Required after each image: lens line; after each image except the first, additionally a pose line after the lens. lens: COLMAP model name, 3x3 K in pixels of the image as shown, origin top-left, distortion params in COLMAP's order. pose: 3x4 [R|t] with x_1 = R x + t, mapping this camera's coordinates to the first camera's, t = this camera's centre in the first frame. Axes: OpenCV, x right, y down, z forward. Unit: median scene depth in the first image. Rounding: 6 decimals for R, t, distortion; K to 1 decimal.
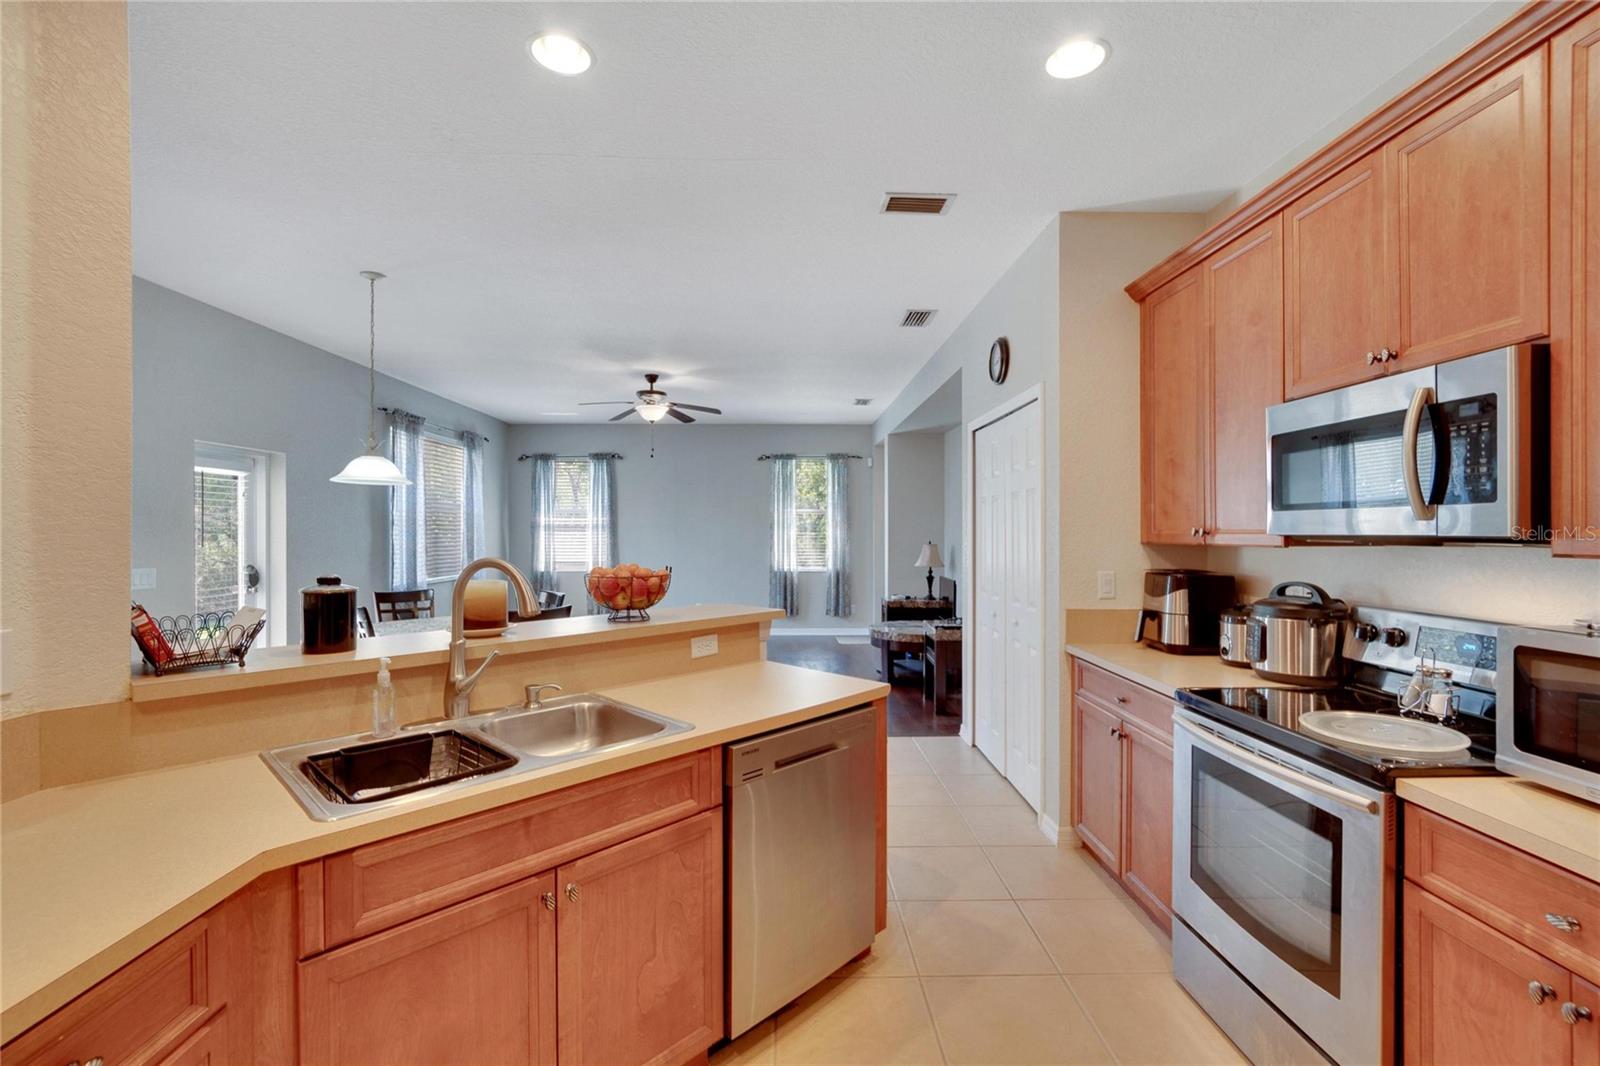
lens RADIAL K [[705.1, 0, 791.6], [0, 705.1, 532.9], [0, 0, 1]] dist [-0.002252, -0.000796]
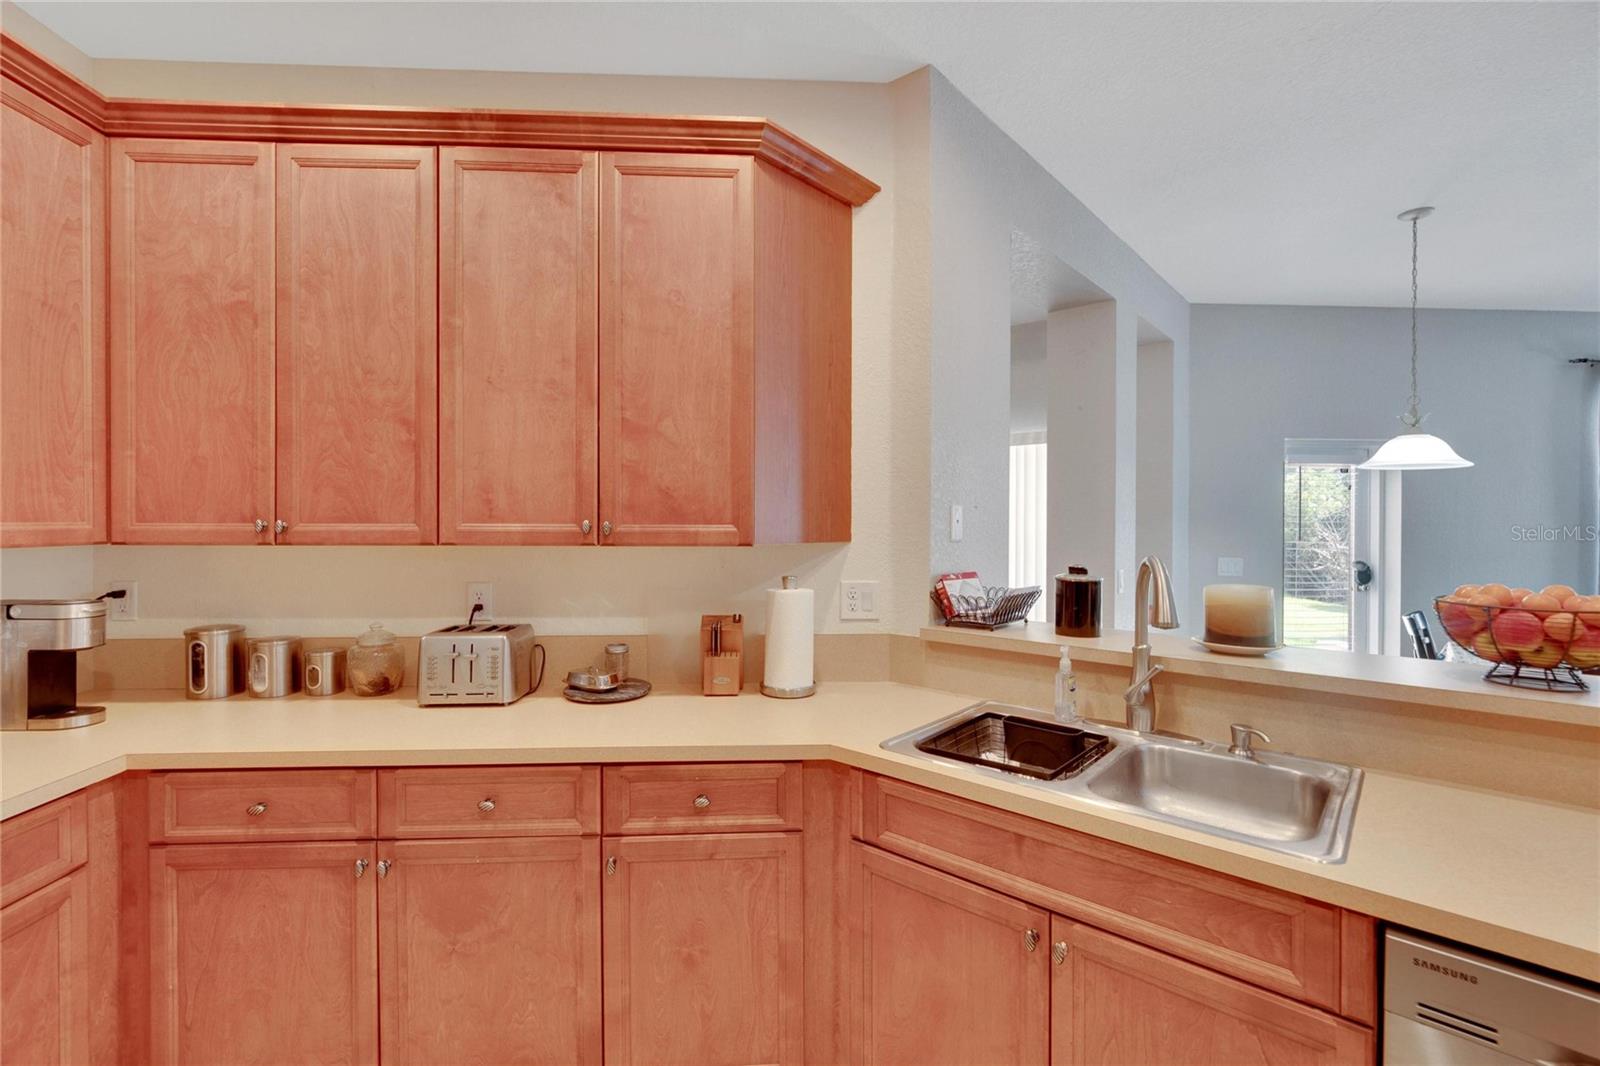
lens RADIAL K [[703.8, 0, 783.6], [0, 703.8, 528.5], [0, 0, 1]] dist [-0.002429, -0.000486]
pose [[0.035552, 0.008413, -0.999332, 0.118375], [-0.007827, 0.999936, 0.008140, -0.000384], [0.999337, 0.007532, 0.035615, 0.146472]]
